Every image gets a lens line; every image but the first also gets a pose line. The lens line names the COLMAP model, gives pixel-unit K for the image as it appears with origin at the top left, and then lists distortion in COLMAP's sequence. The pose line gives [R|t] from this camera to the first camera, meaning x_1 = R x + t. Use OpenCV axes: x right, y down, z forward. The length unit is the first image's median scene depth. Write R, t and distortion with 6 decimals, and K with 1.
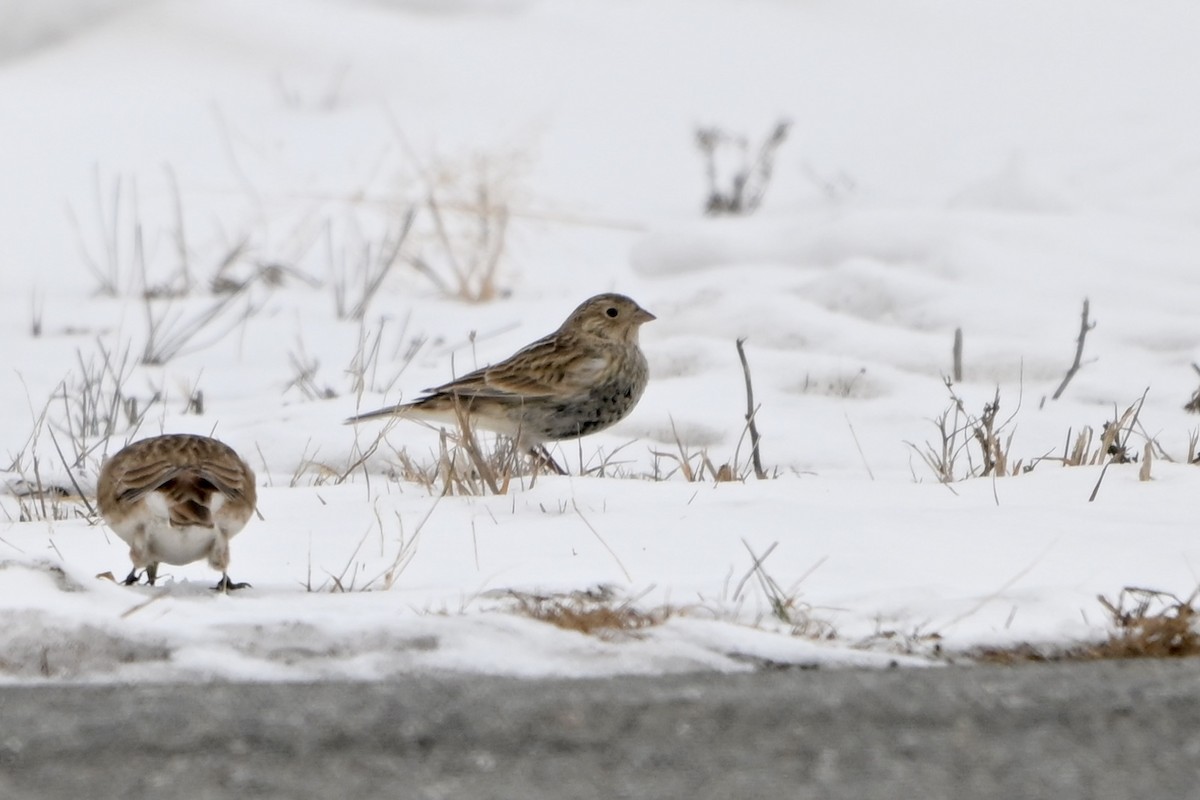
lens RADIAL K [[485.1, 0, 599.9], [0, 485.1, 397.2], [0, 0, 1]] dist [0.000435, 0.000508]
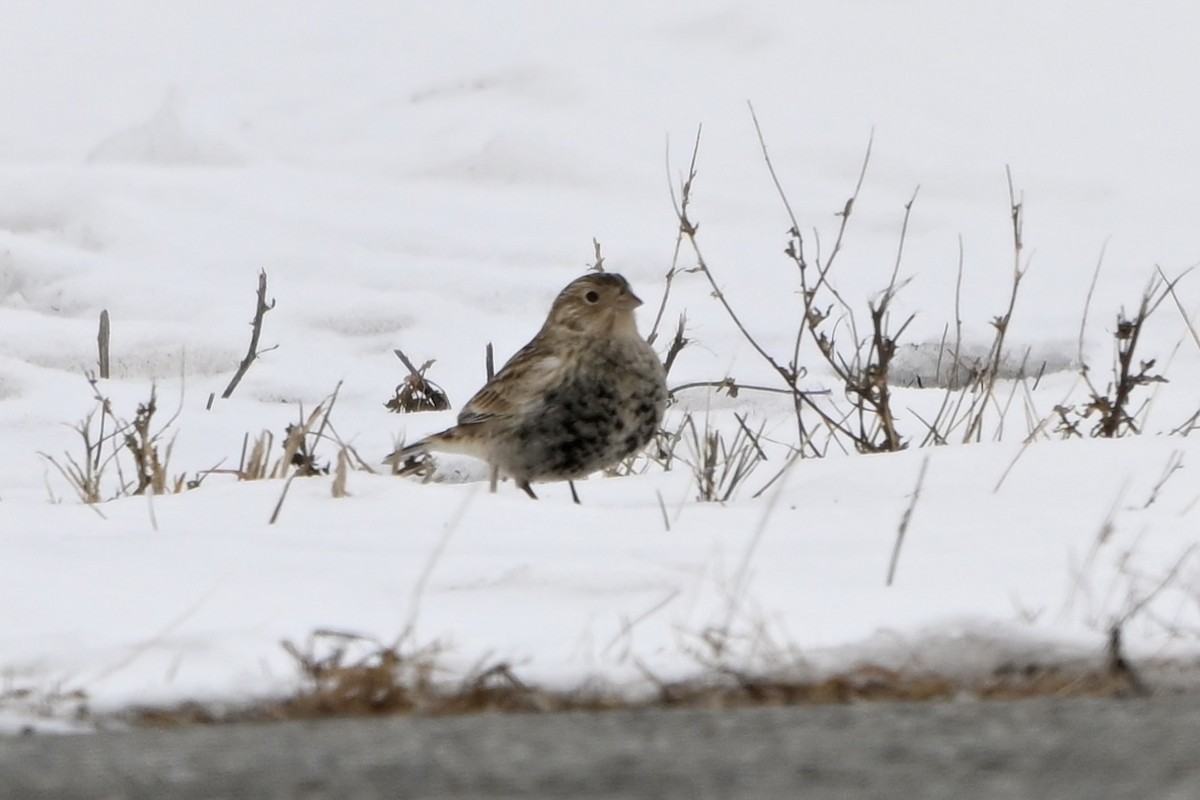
lens RADIAL K [[605.0, 0, 600.1], [0, 605.0, 402.3], [0, 0, 1]] dist [0.002710, 0.001863]
pose [[0.999834, -0.014966, -0.010429, 1.569118], [0.014959, 0.999888, -0.000719, 0.022628], [0.010438, 0.000562, 0.999945, 0.002351]]
